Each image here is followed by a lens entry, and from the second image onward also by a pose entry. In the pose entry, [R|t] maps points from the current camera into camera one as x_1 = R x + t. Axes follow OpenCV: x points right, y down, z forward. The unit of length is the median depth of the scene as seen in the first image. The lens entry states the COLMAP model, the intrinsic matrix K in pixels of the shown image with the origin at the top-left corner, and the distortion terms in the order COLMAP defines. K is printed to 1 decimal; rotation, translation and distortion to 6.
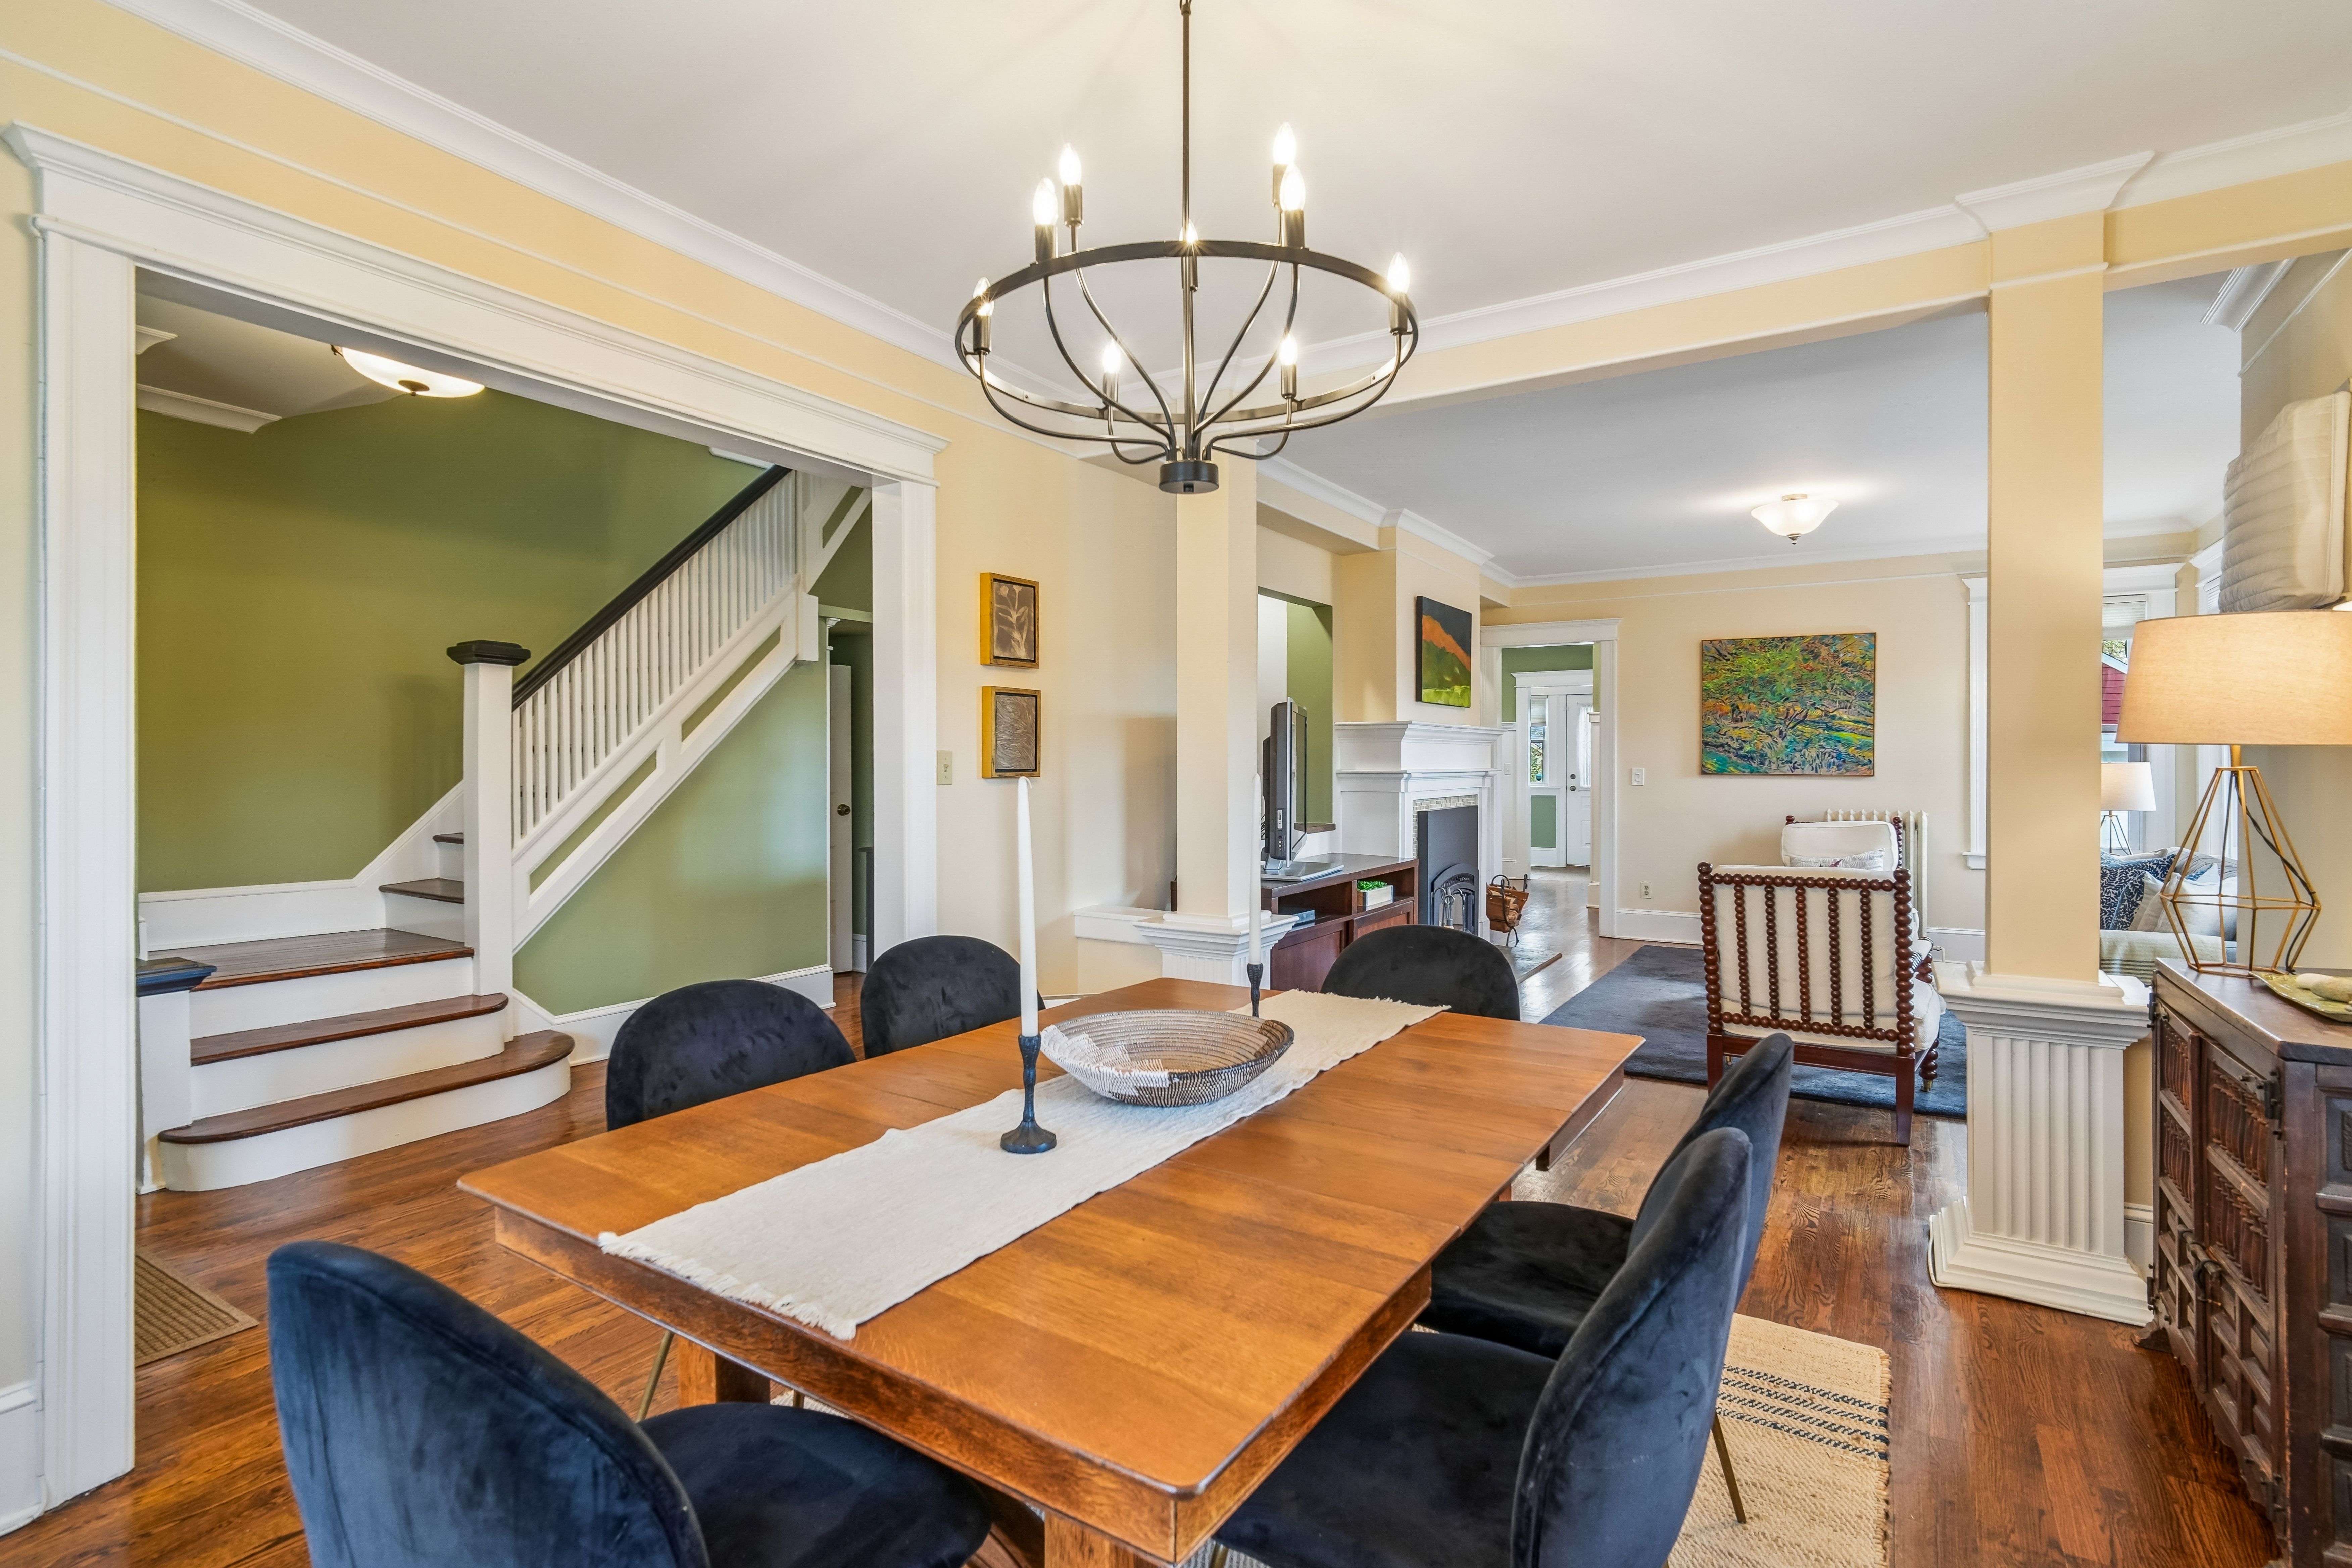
lens RADIAL K [[1108.6, 0, 1181.4], [0, 1108.6, 796.6], [0, 0, 1]] dist [0.004912, -0.009927]
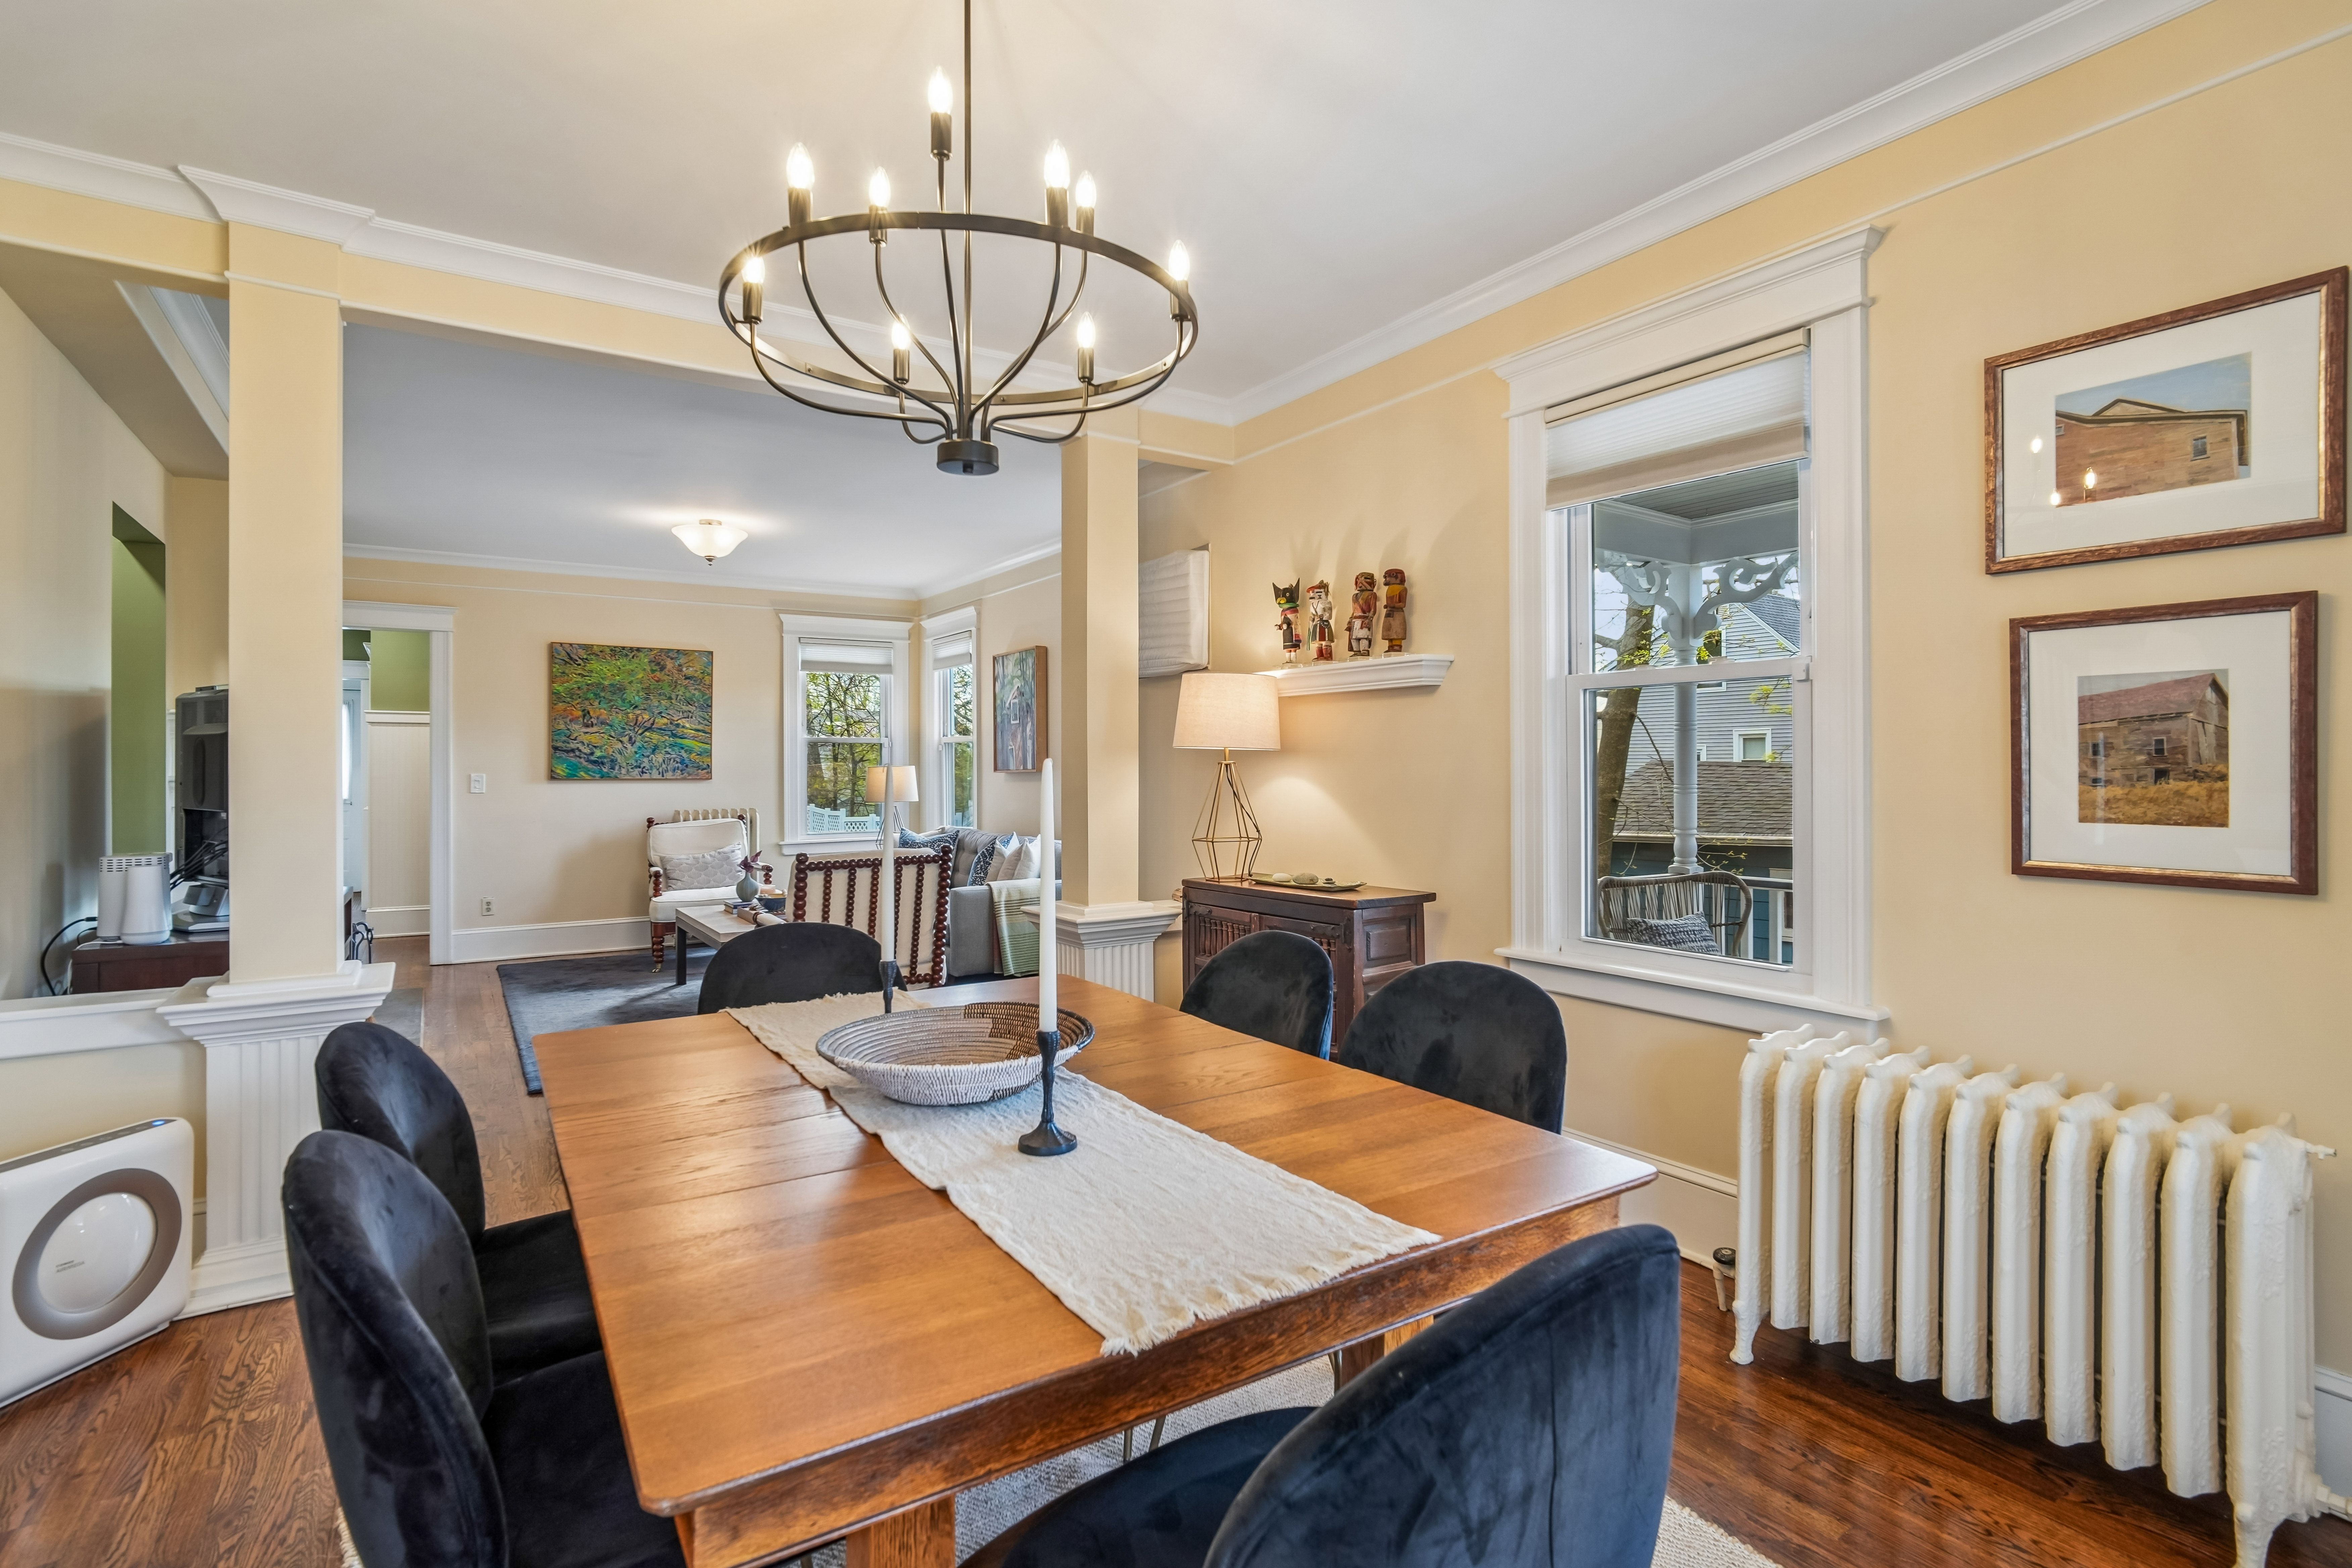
lens RADIAL K [[1108.6, 0, 1181.4], [0, 1108.6, 796.6], [0, 0, 1]] dist [0.004912, -0.009927]
pose [[0.411207, -0.025557, 0.911184, -0.206431], [0.034416, 0.999329, 0.012498, 0.001416], [-0.910892, 0.026220, 0.411811, 0.108554]]
